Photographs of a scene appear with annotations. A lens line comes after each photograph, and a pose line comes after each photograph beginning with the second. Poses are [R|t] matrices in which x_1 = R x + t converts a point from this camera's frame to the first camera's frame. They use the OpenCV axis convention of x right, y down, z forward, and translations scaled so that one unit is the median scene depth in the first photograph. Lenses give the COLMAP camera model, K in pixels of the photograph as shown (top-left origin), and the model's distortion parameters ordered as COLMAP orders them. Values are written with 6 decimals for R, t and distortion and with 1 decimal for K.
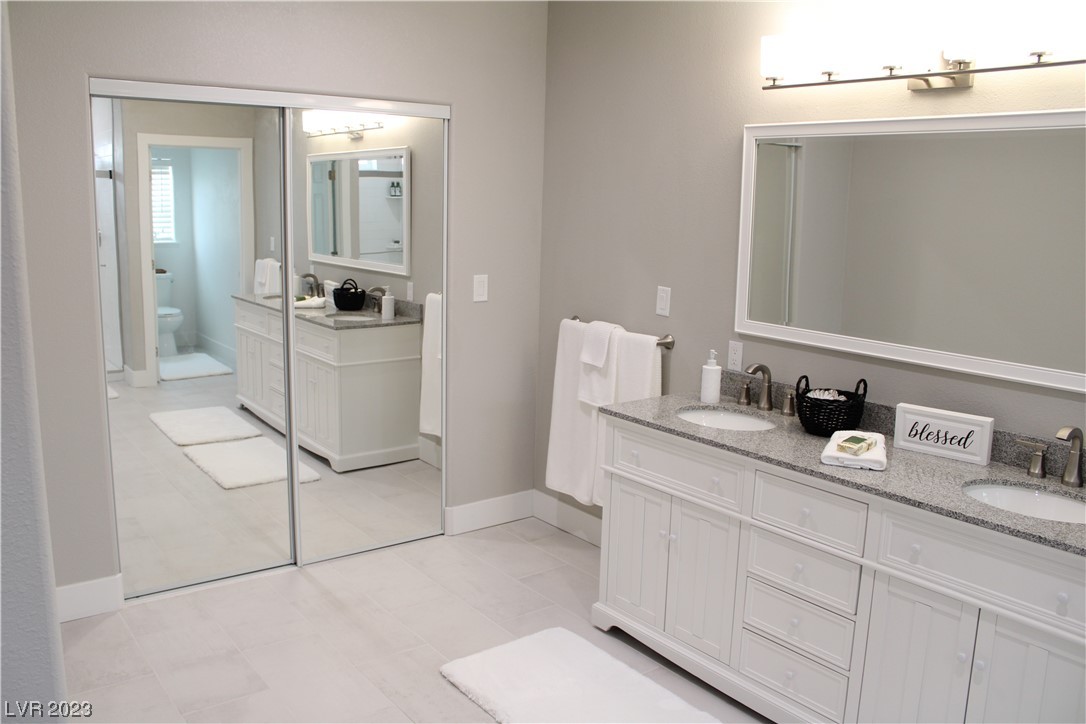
lens RADIAL K [[878.0, 0, 543.0], [0, 878.0, 362.0], [0, 0, 1]] dist [-0.144503, 0.001210]
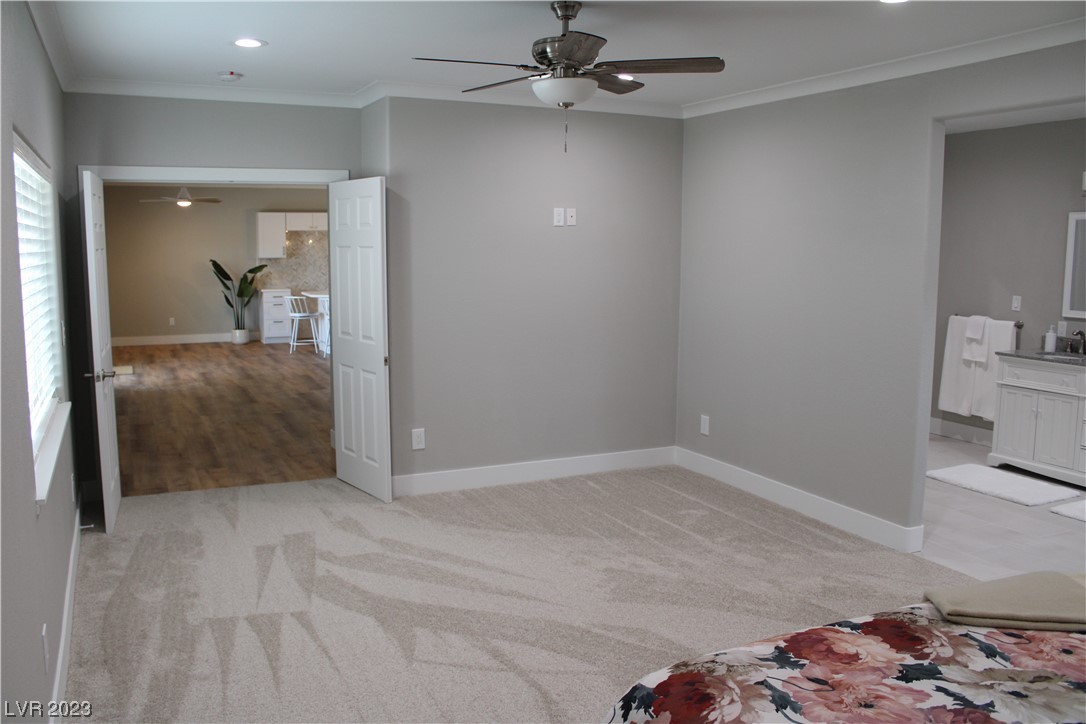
lens RADIAL K [[892.6, 0, 543.0], [0, 892.6, 362.0], [0, 0, 1]] dist [-0.040231, -0.001011]
pose [[0.980334, 0.005268, -0.197274, -0.535753], [-0.015426, 0.998630, -0.049992, 0.184463], [0.196740, 0.052052, 0.979073, -1.167987]]
